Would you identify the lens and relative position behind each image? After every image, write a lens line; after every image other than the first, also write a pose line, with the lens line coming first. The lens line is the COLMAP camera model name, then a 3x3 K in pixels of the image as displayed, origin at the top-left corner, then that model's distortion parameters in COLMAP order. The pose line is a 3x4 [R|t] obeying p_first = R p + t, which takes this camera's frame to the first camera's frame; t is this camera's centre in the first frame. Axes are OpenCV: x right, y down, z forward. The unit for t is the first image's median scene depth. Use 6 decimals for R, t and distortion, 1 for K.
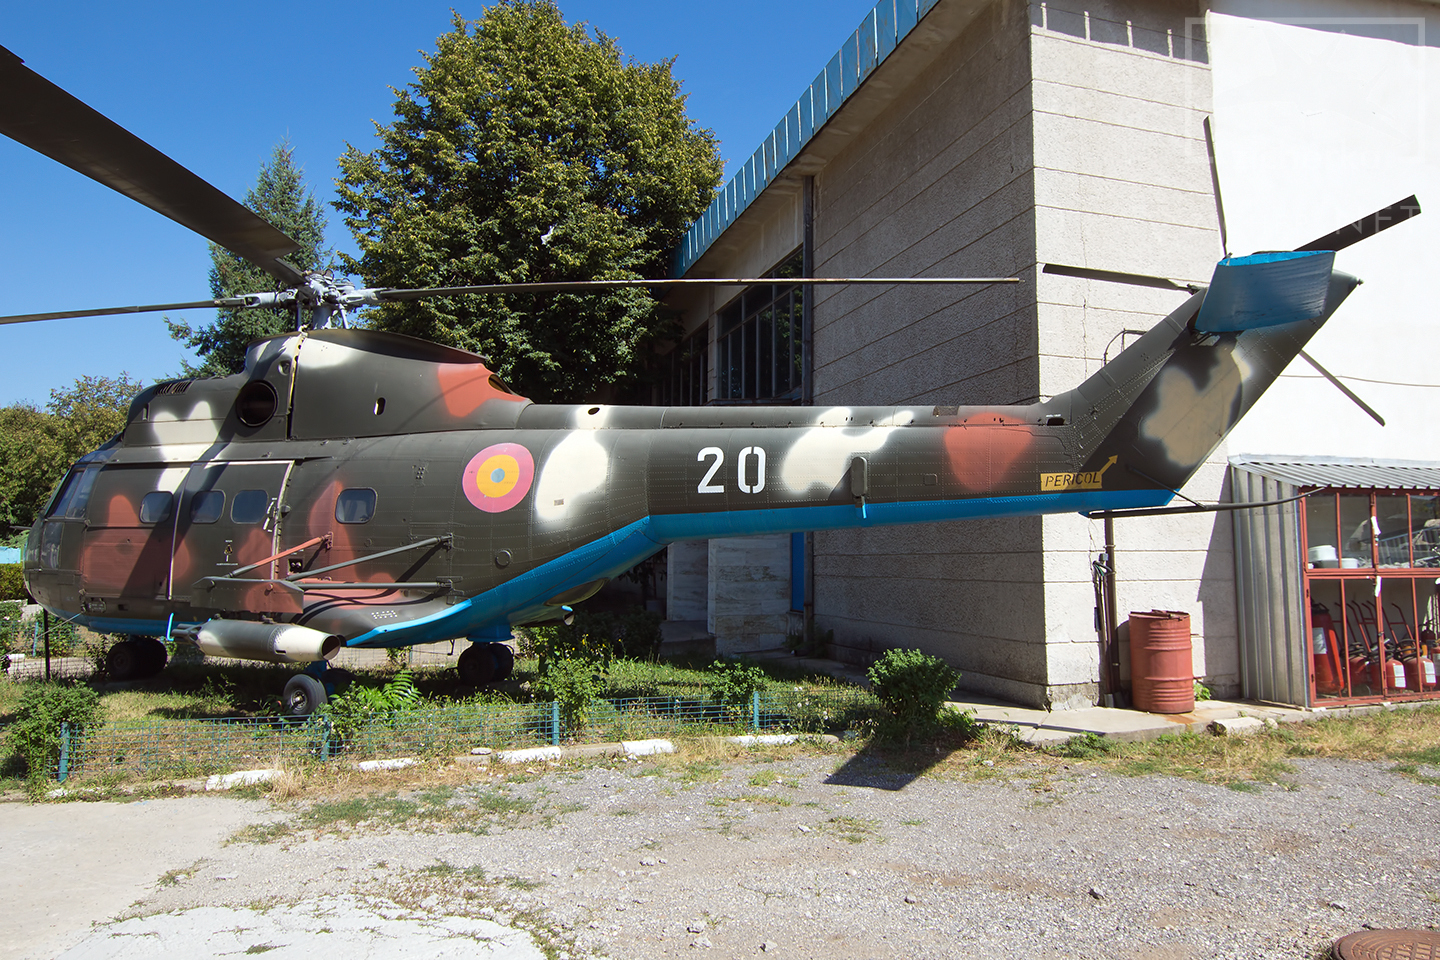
lens RADIAL K [[911.1, 0, 720.2], [0, 911.1, 479.8], [0, 0, 1]] dist [0.001985, 0.000330]
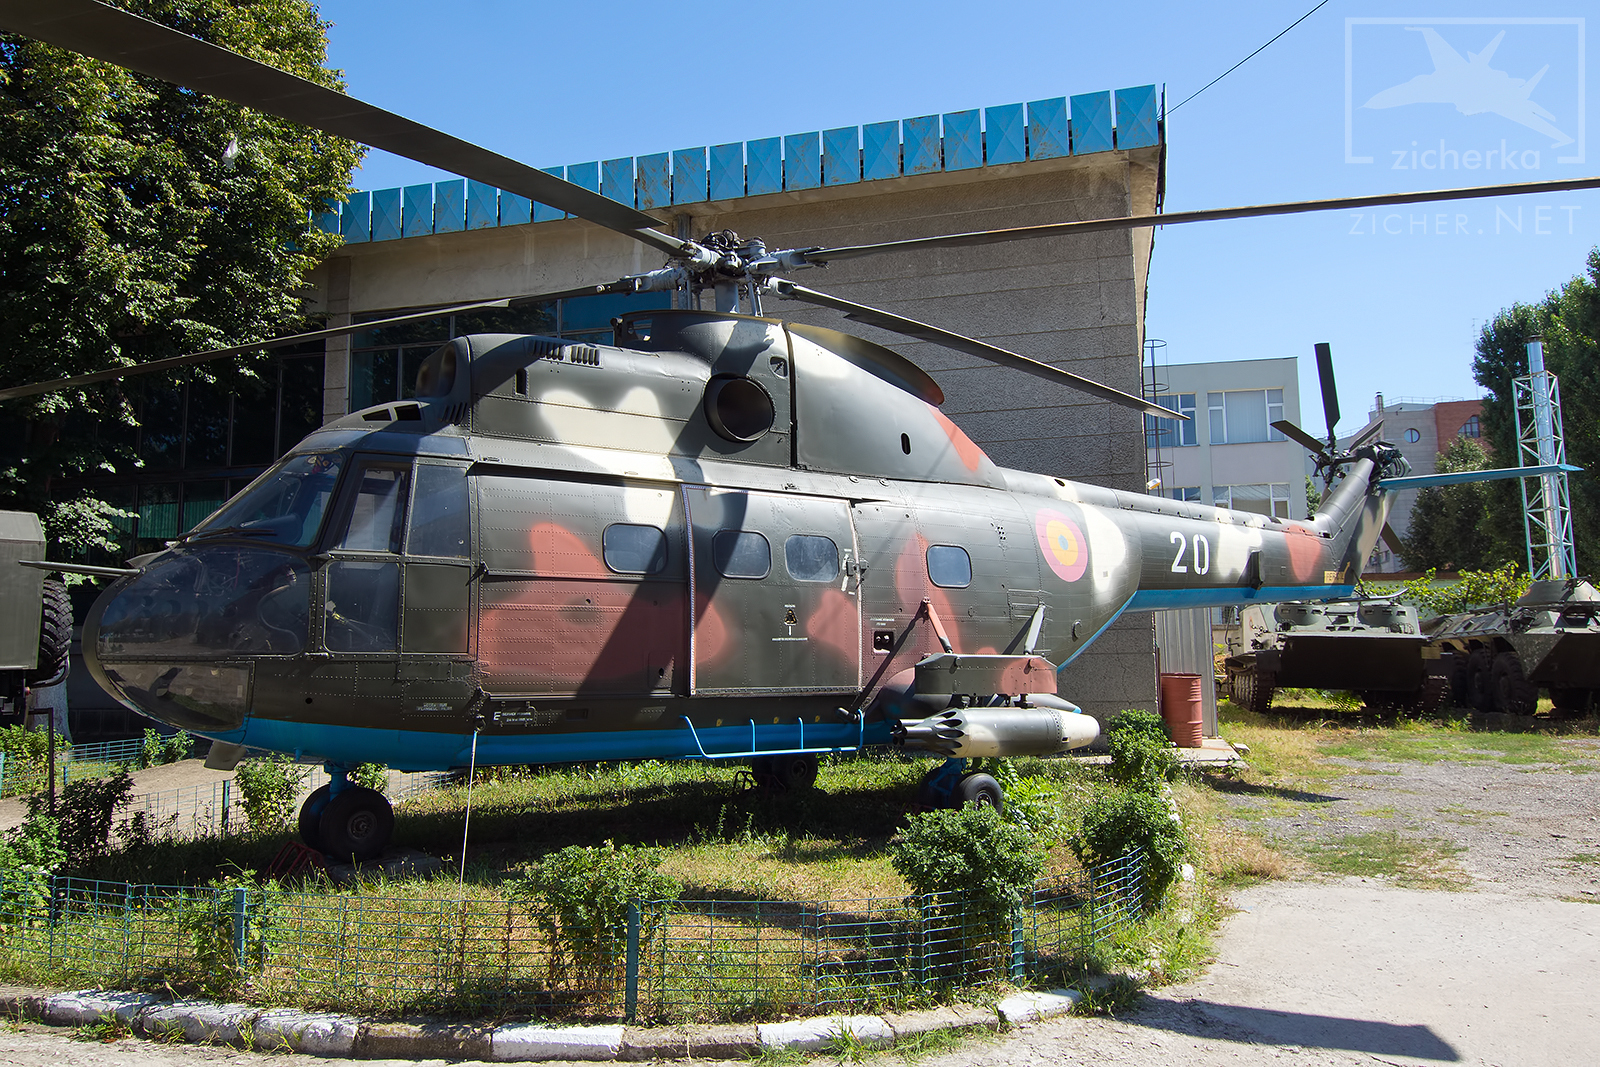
lens RADIAL K [[1085.0, 0, 799.5], [0, 1085.0, 527.5], [0, 0, 1]] dist [-0.003005, -0.000217]
pose [[0.591706, 0.078477, 0.802325, -1.226116], [-0.058339, 0.996809, -0.054475, 0.053005], [-0.804040, -0.014573, 0.594396, 0.504446]]
